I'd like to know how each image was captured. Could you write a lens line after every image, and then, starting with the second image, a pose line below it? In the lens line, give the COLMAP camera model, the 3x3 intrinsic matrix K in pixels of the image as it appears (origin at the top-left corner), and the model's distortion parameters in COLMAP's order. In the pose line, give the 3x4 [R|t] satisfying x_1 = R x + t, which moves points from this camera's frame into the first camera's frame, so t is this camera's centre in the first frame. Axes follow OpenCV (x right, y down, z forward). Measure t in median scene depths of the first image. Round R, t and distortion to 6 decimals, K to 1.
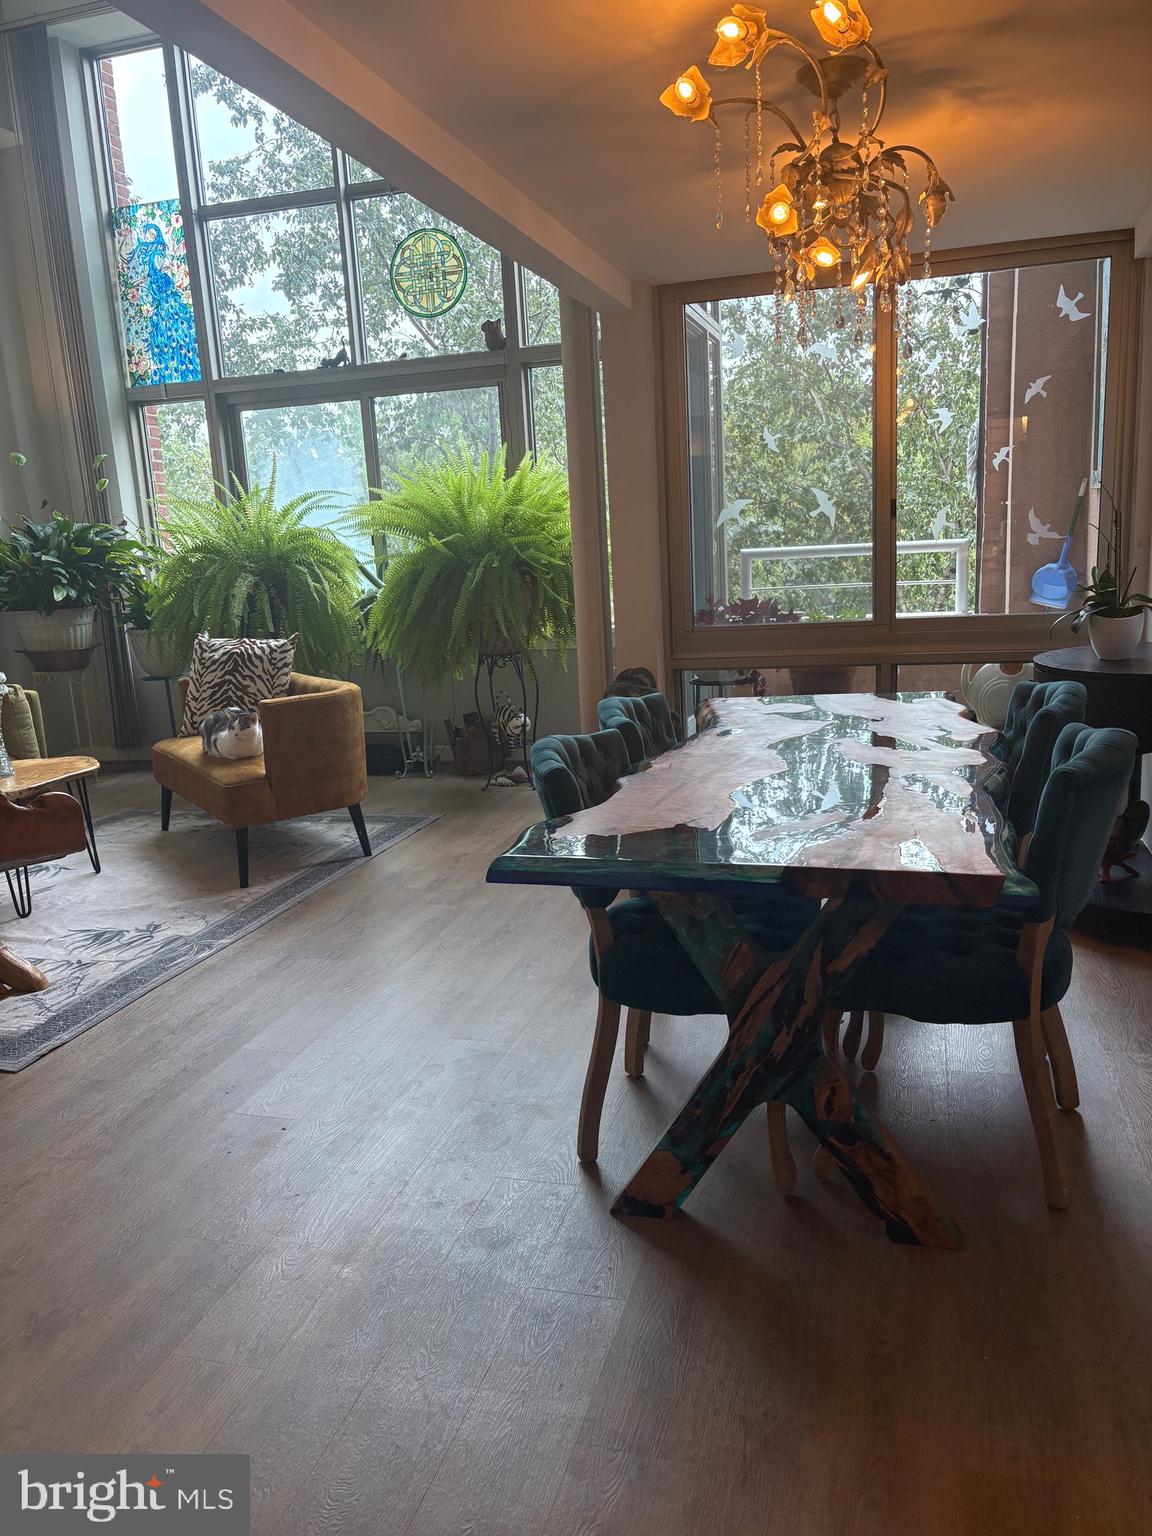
lens RADIAL K [[1146.9, 0, 576.0], [0, 1146.9, 768.0], [0, 0, 1]] dist [0.008102, 0.001077]
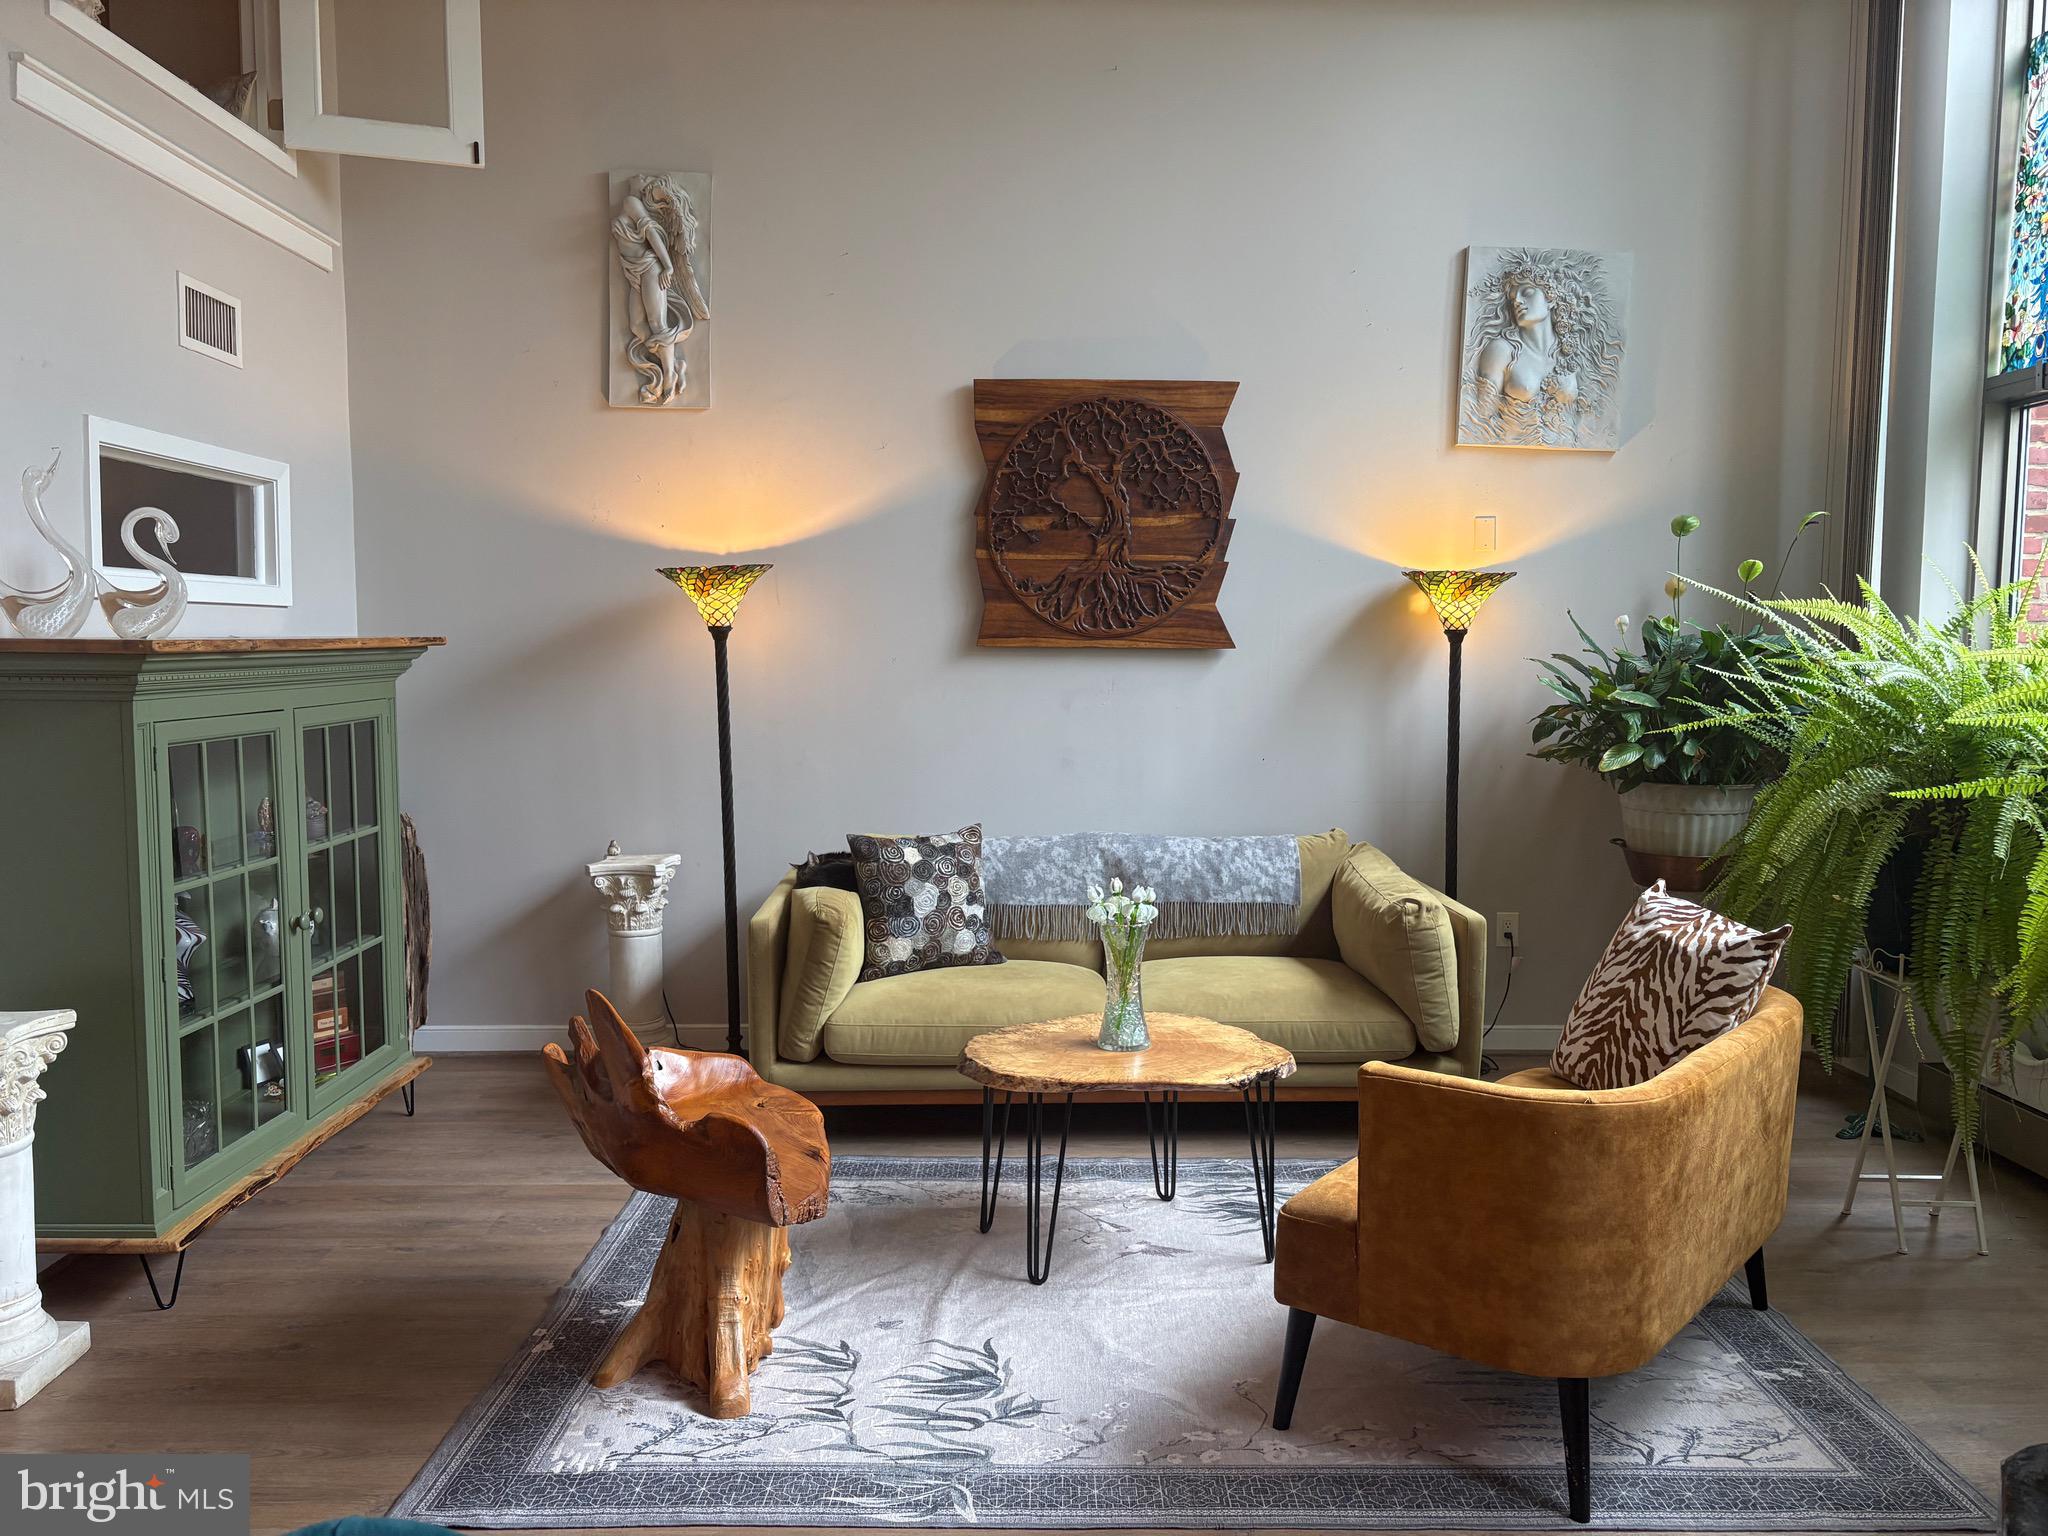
lens RADIAL K [[1529.2, 0, 1024.0], [0, 1529.2, 768.0], [0, 0, 1]] dist [0.008102, 0.001077]
pose [[0.298411, 0.129033, -0.945675, 0.255500], [-0.209077, 0.975592, 0.067140, -0.190968], [0.931256, 0.177683, 0.318105, 0.673402]]
